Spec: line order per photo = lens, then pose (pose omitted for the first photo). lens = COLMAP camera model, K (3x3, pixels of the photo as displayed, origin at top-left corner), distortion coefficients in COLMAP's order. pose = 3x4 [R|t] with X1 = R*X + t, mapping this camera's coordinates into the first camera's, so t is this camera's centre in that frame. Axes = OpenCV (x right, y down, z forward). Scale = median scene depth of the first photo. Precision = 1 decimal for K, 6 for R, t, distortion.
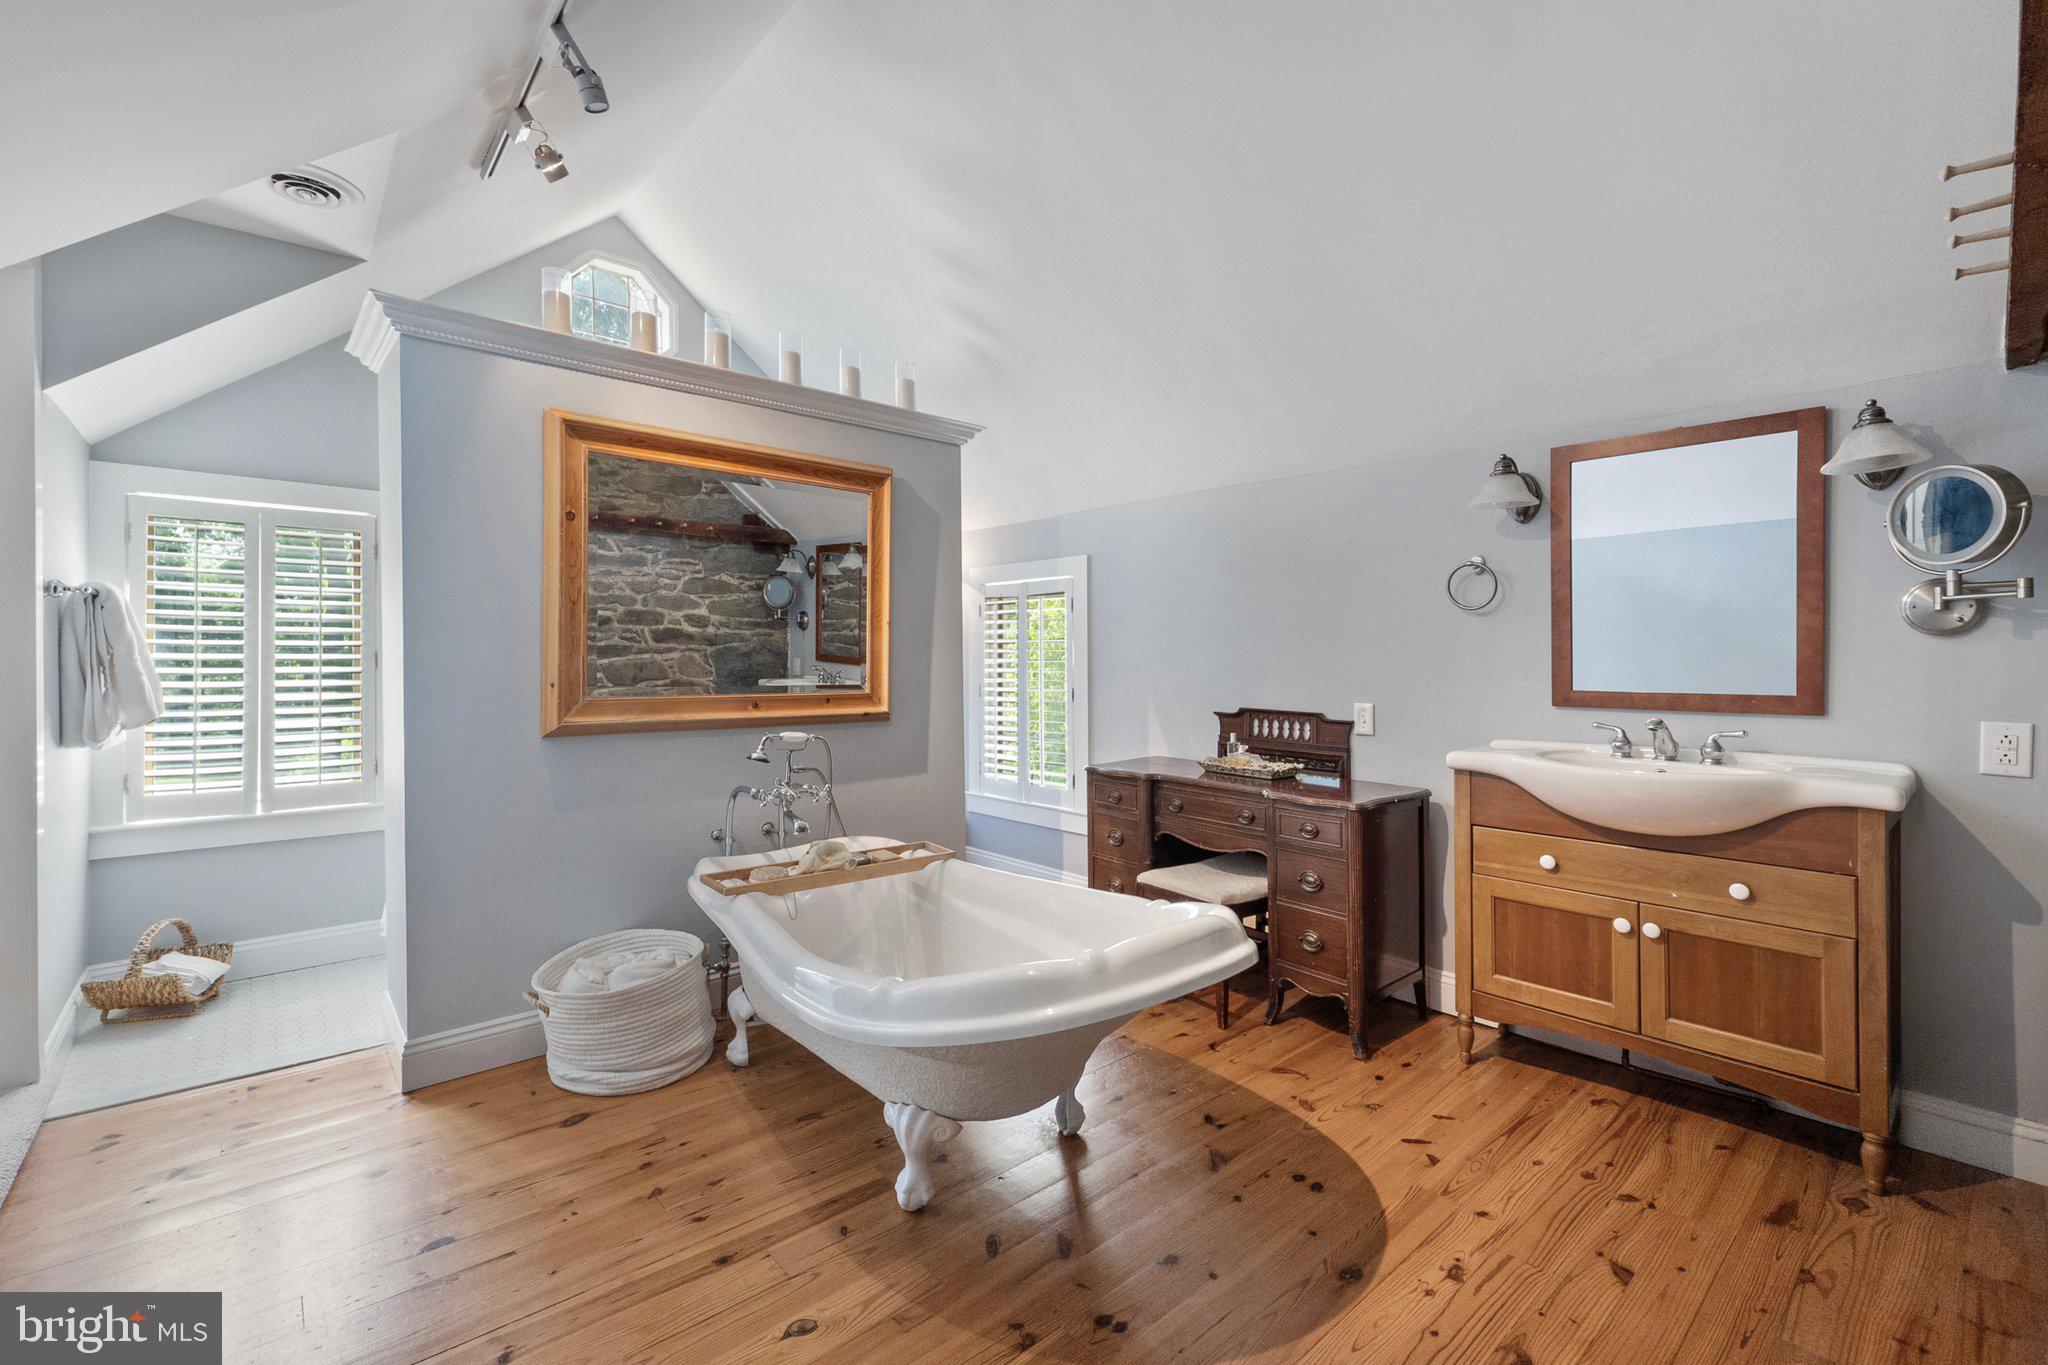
lens RADIAL K [[891.0, 0, 1013.6], [0, 891.0, 653.1], [0, 0, 1]] dist [0.000623, 0.000163]
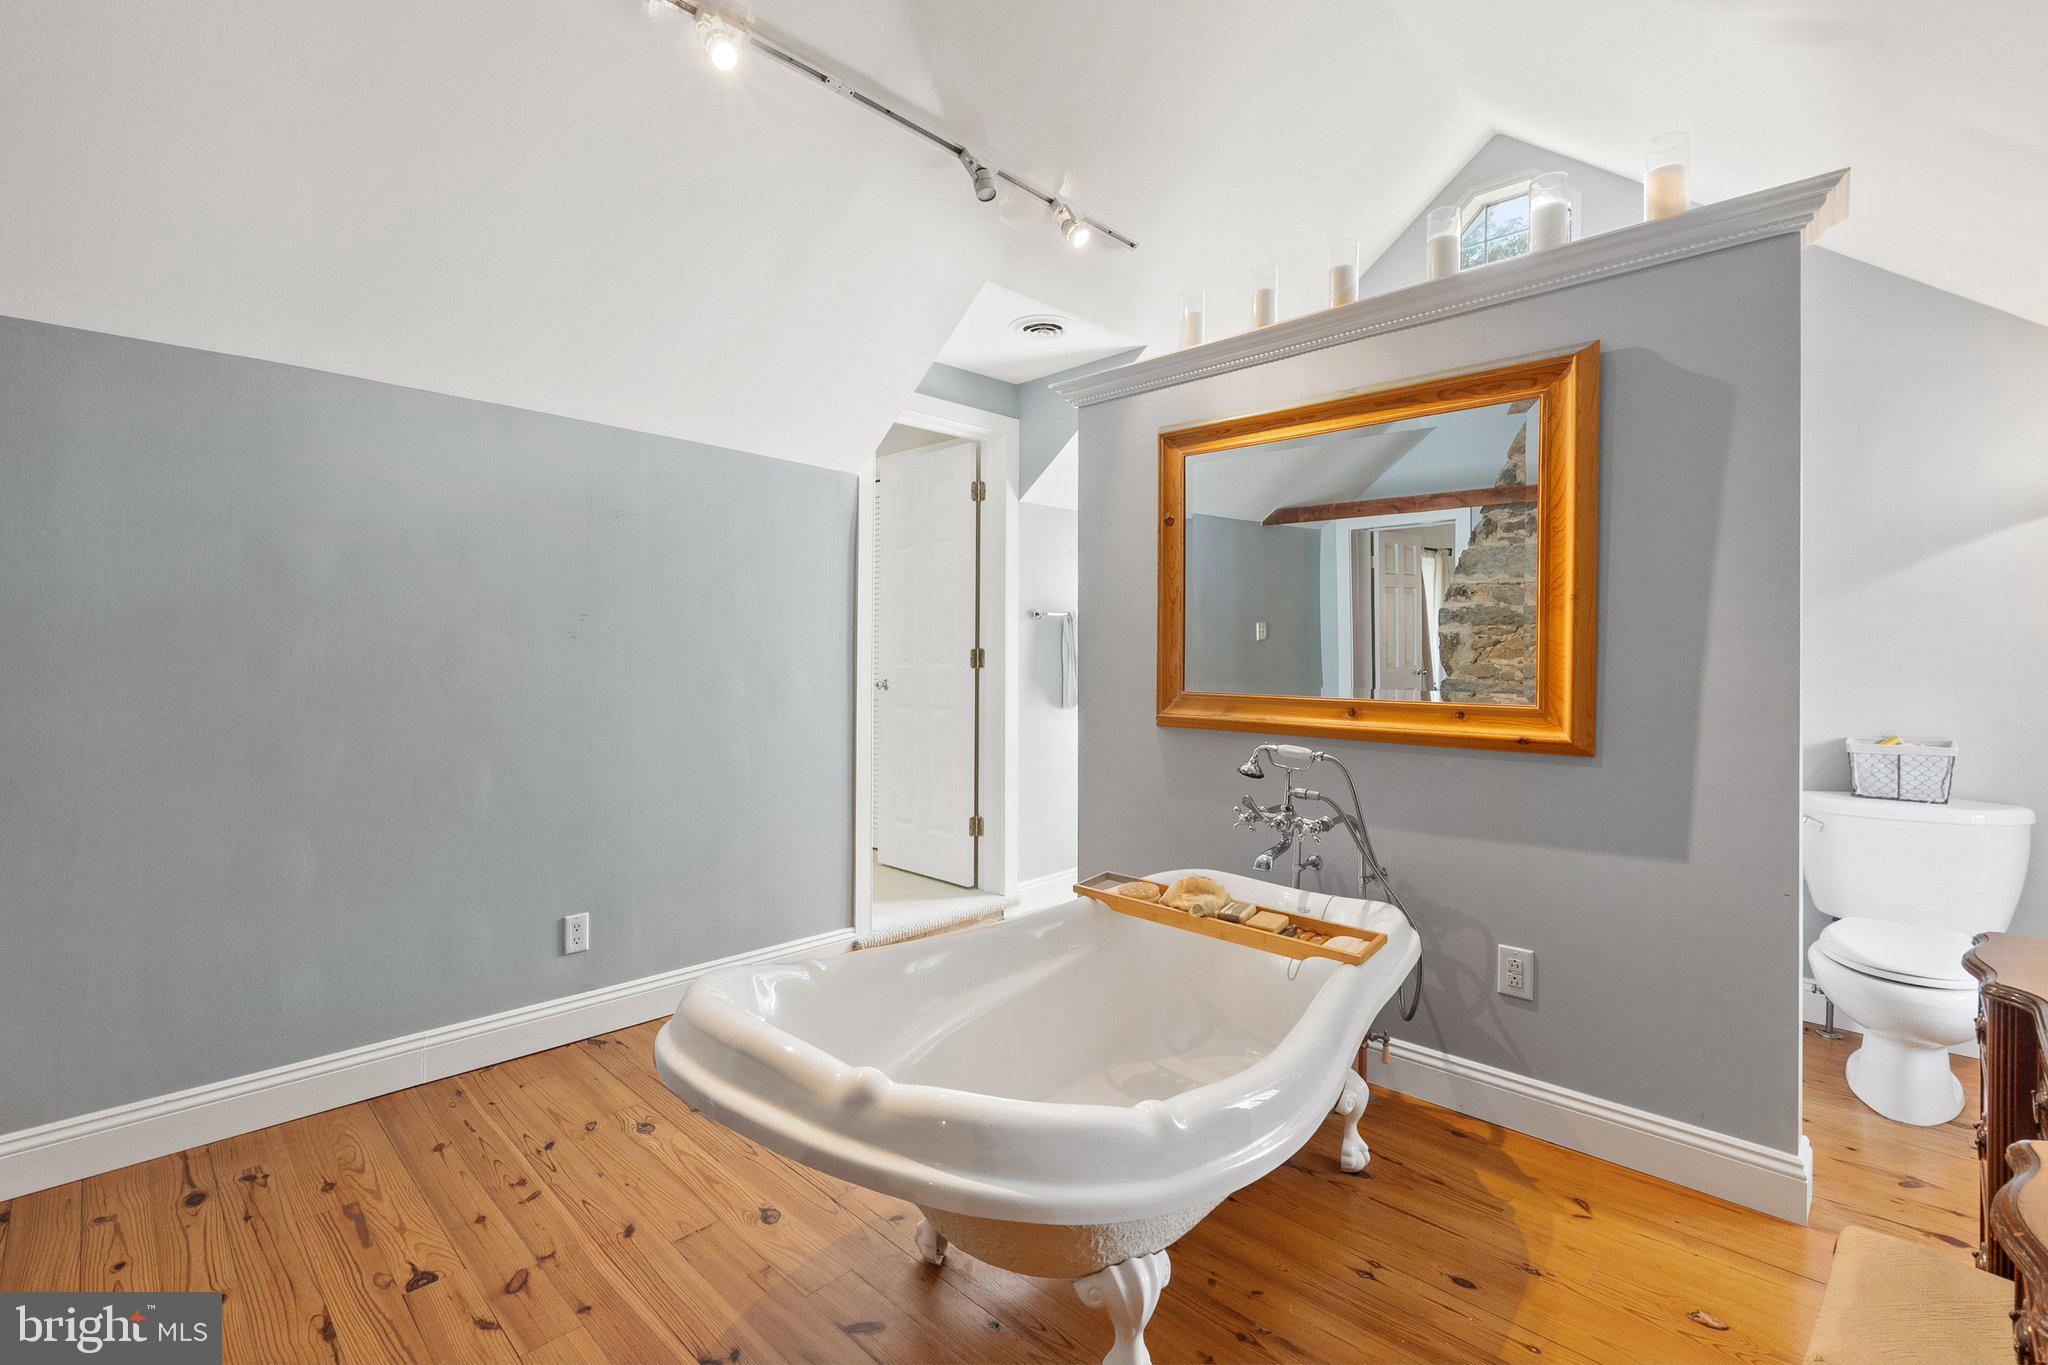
lens RADIAL K [[891.0, 0, 1013.6], [0, 891.0, 653.1], [0, 0, 1]] dist [0.000623, 0.000163]
pose [[0.077119, 0.003455, -0.997016, 0.511060], [0.010549, 0.999935, 0.004281, -0.002633], [0.996966, -0.010848, 0.077078, 0.645901]]
